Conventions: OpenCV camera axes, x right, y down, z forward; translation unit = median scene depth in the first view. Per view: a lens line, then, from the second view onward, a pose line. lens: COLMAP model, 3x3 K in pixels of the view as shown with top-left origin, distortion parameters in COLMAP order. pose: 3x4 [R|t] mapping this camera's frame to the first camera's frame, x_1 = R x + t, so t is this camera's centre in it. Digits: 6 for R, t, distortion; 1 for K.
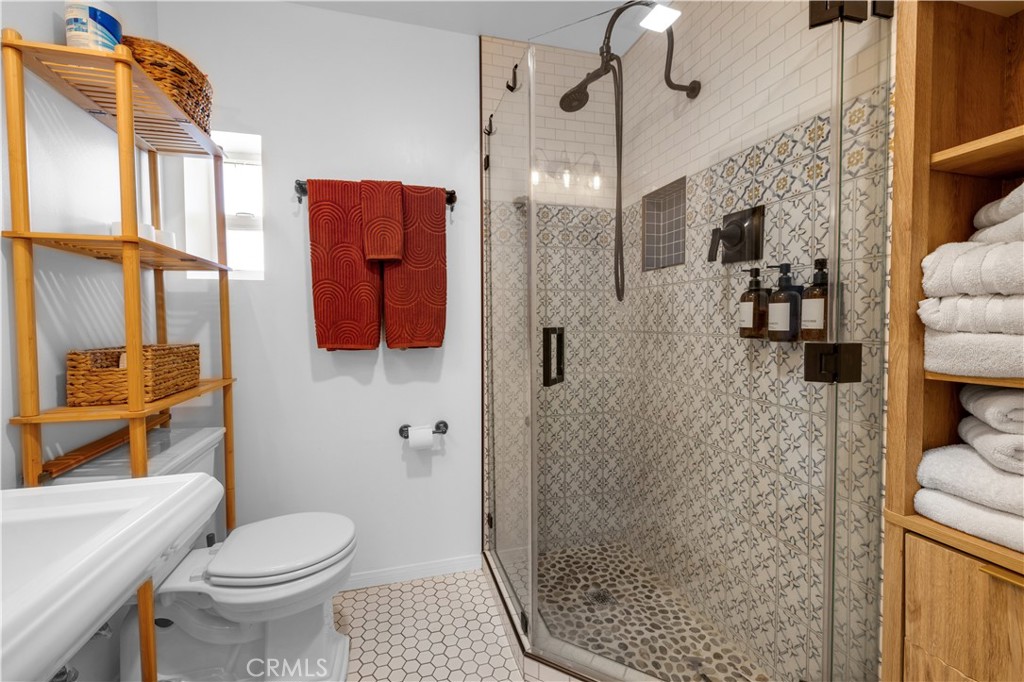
lens RADIAL K [[432.6, 0, 514.3], [0, 432.6, 332.8], [0, 0, 1]] dist [-0.000774, -0.000004]
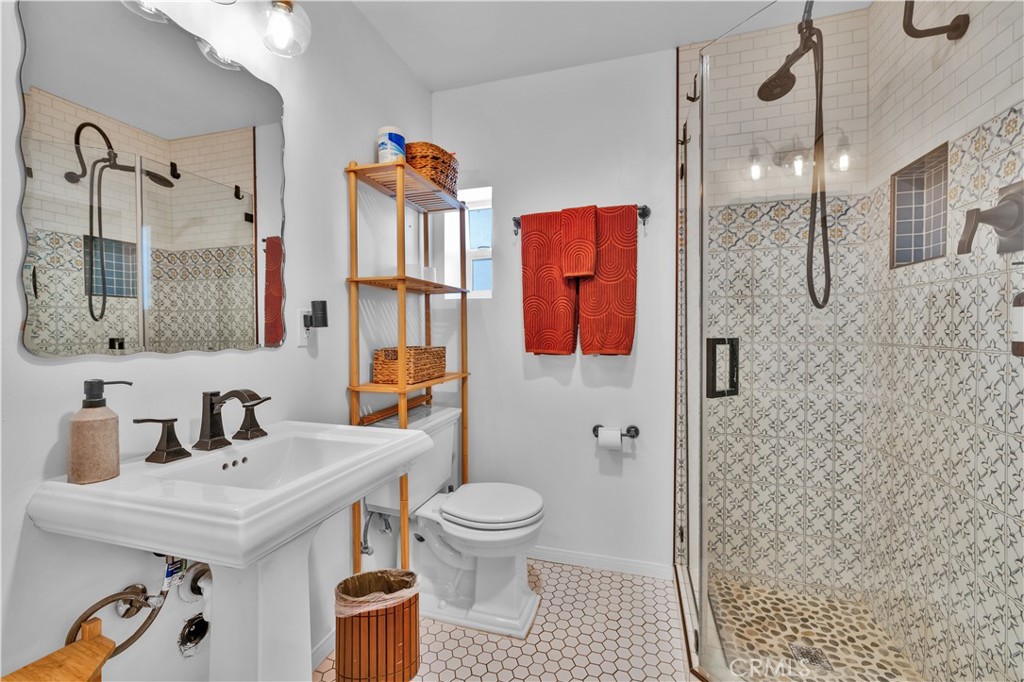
lens RADIAL K [[435.7, 0, 508.6], [0, 435.7, 330.7], [0, 0, 1]] dist [0.000702, 0.000149]
pose [[0.839077, 0.005169, -0.543989, 0.165560], [-0.017111, 0.999711, -0.016894, -0.002972], [0.543744, 0.023483, 0.838922, -0.057360]]
